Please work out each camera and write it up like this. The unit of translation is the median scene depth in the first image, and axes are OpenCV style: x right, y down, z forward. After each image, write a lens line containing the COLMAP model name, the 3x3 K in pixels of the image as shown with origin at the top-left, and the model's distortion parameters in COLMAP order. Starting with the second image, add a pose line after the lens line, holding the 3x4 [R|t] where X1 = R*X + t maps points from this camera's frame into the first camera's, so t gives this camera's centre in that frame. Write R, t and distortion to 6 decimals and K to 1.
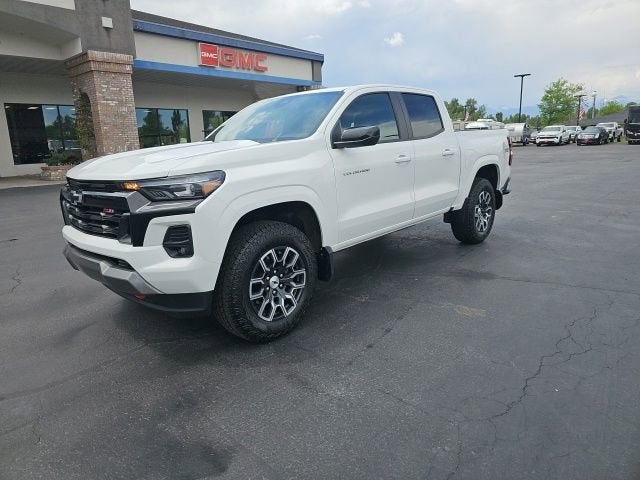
lens RADIAL K [[423.4, 0, 316.7], [0, 423.4, 231.3], [0, 0, 1]] dist [0.056475, -0.048202]
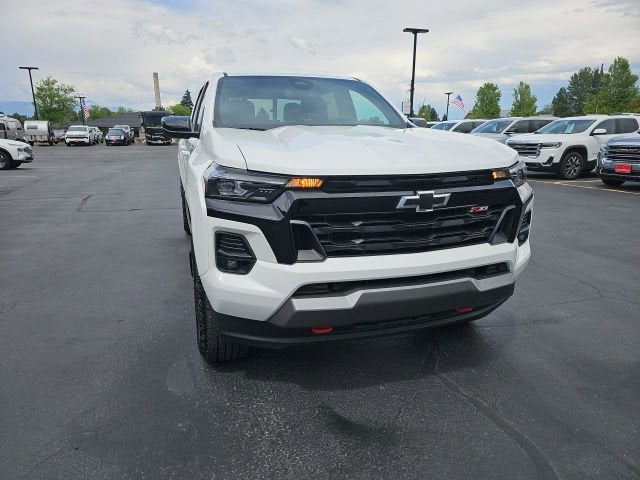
lens RADIAL K [[424.5, 0, 310.1], [0, 424.5, 241.3], [0, 0, 1]] dist [0.053818, -0.042997]
pose [[0.496241, -0.185170, 0.848208, -0.228787], [0.168613, 0.978943, 0.115064, -0.023012], [-0.851654, 0.085919, 0.517014, 0.149431]]
